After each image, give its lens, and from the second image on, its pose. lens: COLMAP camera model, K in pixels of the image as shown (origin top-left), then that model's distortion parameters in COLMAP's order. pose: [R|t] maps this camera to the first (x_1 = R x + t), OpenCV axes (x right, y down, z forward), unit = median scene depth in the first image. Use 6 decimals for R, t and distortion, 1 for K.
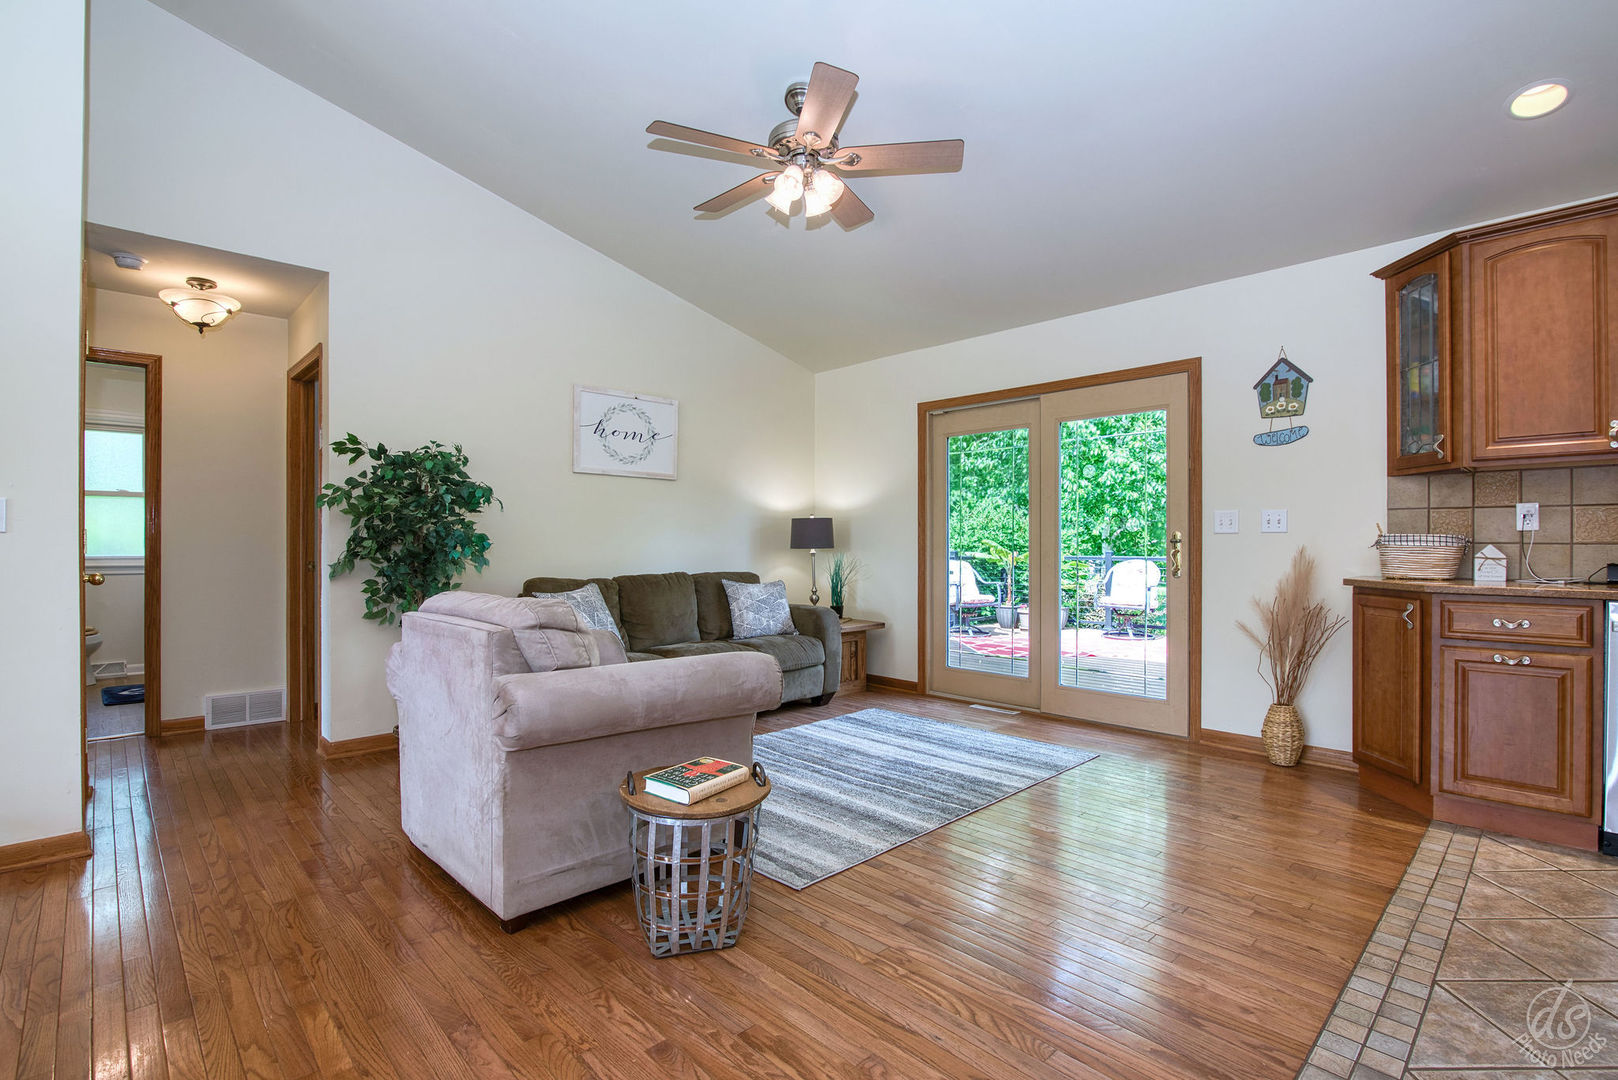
lens RADIAL K [[754.7, 0, 803.0], [0, 754.7, 535.9], [0, 0, 1]] dist [-0.019360, 0.000952]
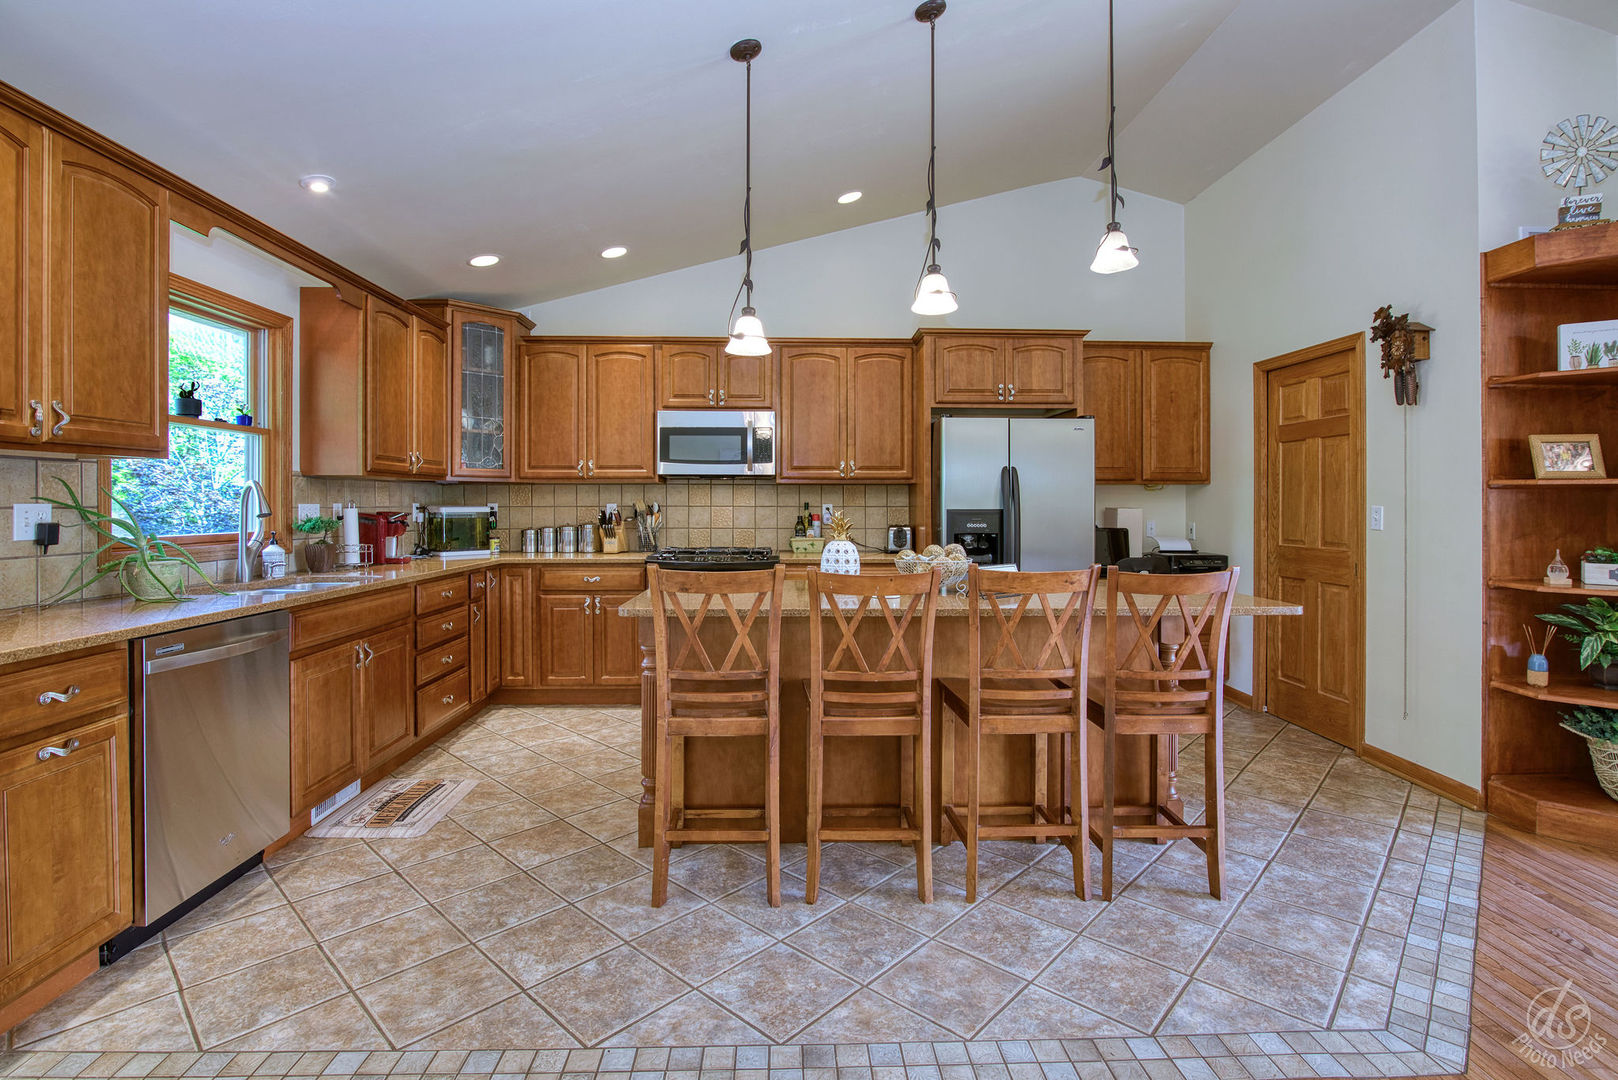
lens RADIAL K [[768.0, 0, 806.7], [0, 768.0, 502.2], [0, 0, 1]] dist [-0.018950, 0.000863]
pose [[-0.746692, -0.000563, 0.665170, 0.008956], [-0.008210, 0.999931, -0.008369, -0.049420], [-0.665120, -0.011710, -0.746645, 0.961217]]
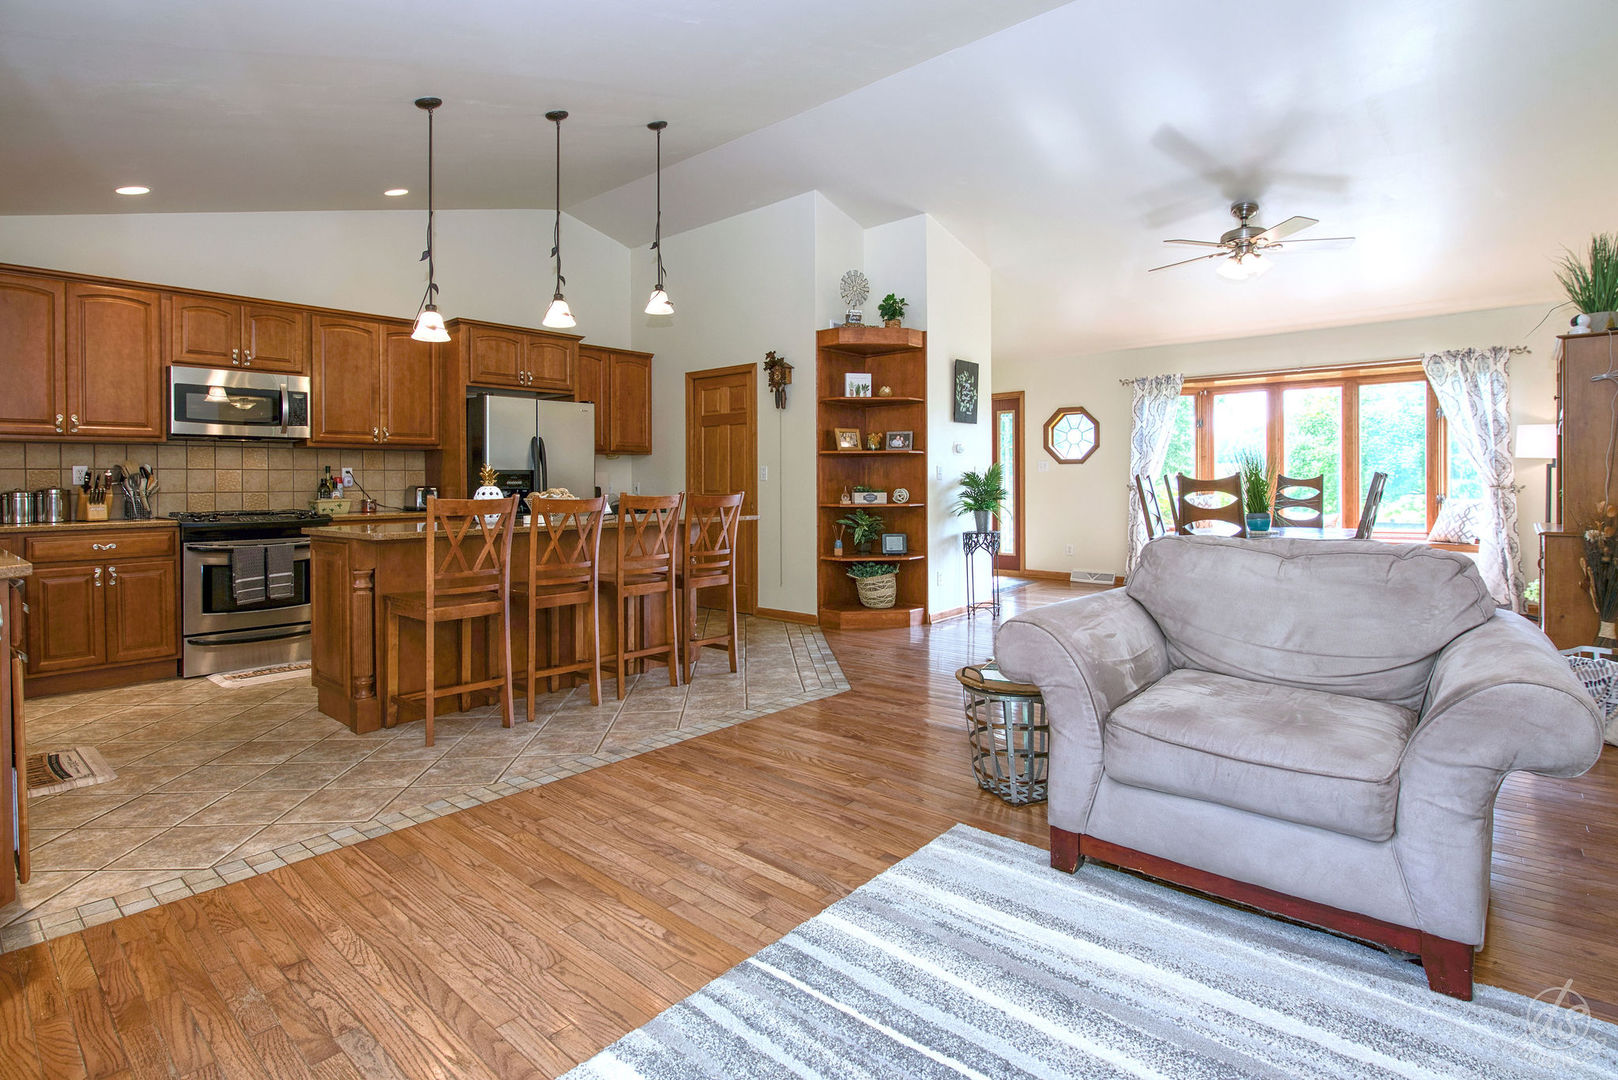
lens RADIAL K [[807.4, 0, 803.6], [0, 807.4, 483.0], [0, 0, 1]] dist [-0.012345, -0.001027]
pose [[-0.996285, 0.008724, -0.085680, 0.226139], [0.009572, 0.999909, -0.009498, 0.008401], [0.085589, -0.010283, -0.996277, 1.675611]]
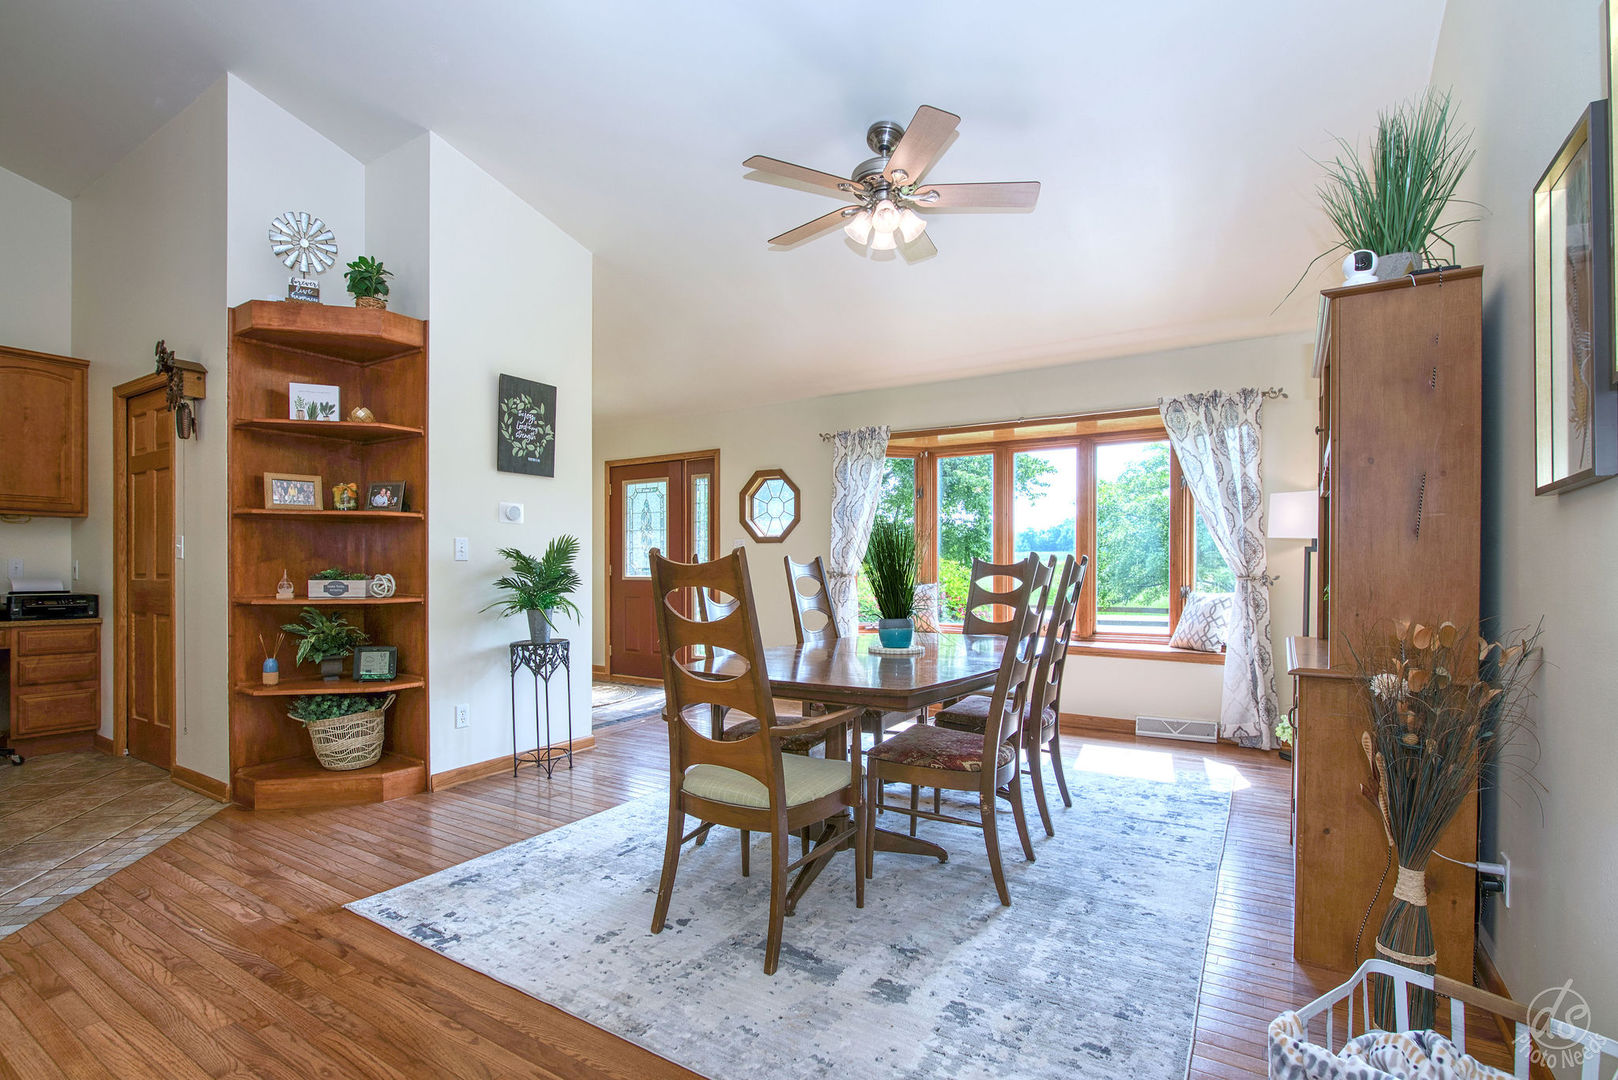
lens RADIAL K [[758.0, 0, 818.1], [0, 758.0, 567.5], [0, 0, 1]] dist [-0.021537, -0.000142]
pose [[-0.965050, -0.000816, -0.262065, -0.592272], [0.001039, 0.999975, -0.006938, 0.004893], [0.262064, -0.006968, -0.965025, 0.924338]]
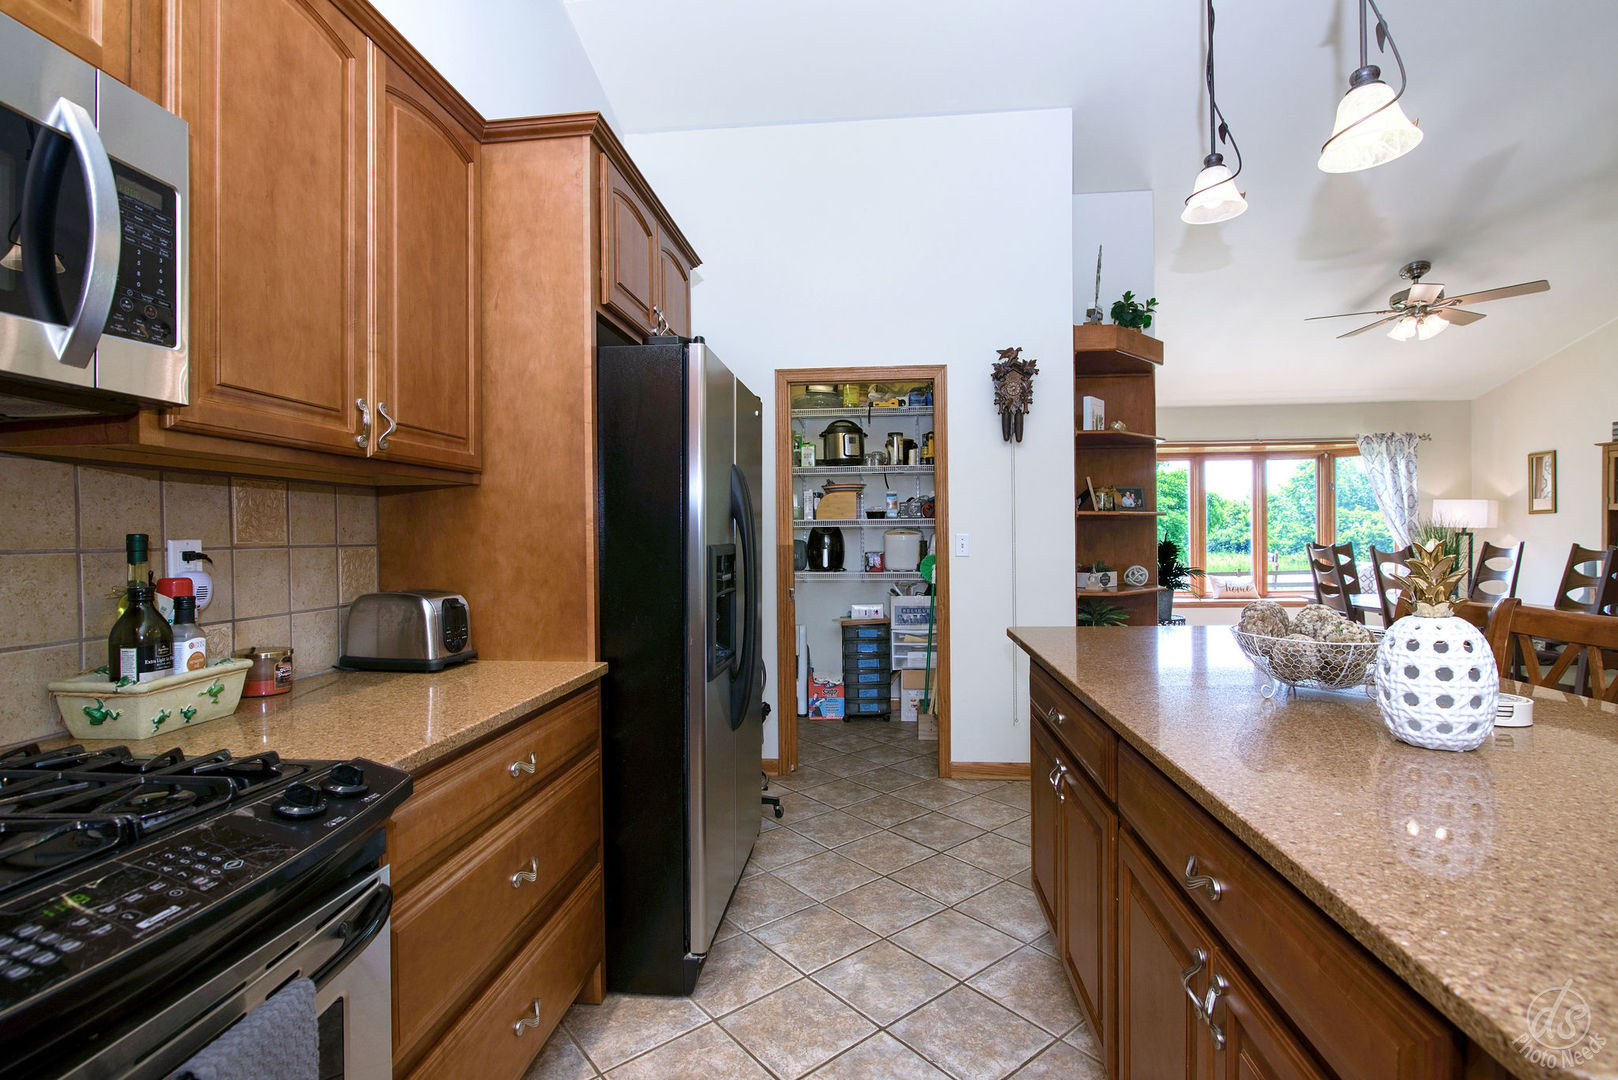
lens RADIAL K [[752.1, 0, 806.9], [0, 752.1, 534.9], [0, 0, 1]] dist [-0.022759, 0.000032]
pose [[-0.755374, 0.007276, -0.655253, 1.214180], [0.015983, 0.999845, -0.007324, -0.053566], [0.655098, -0.016005, -0.755374, 0.200916]]
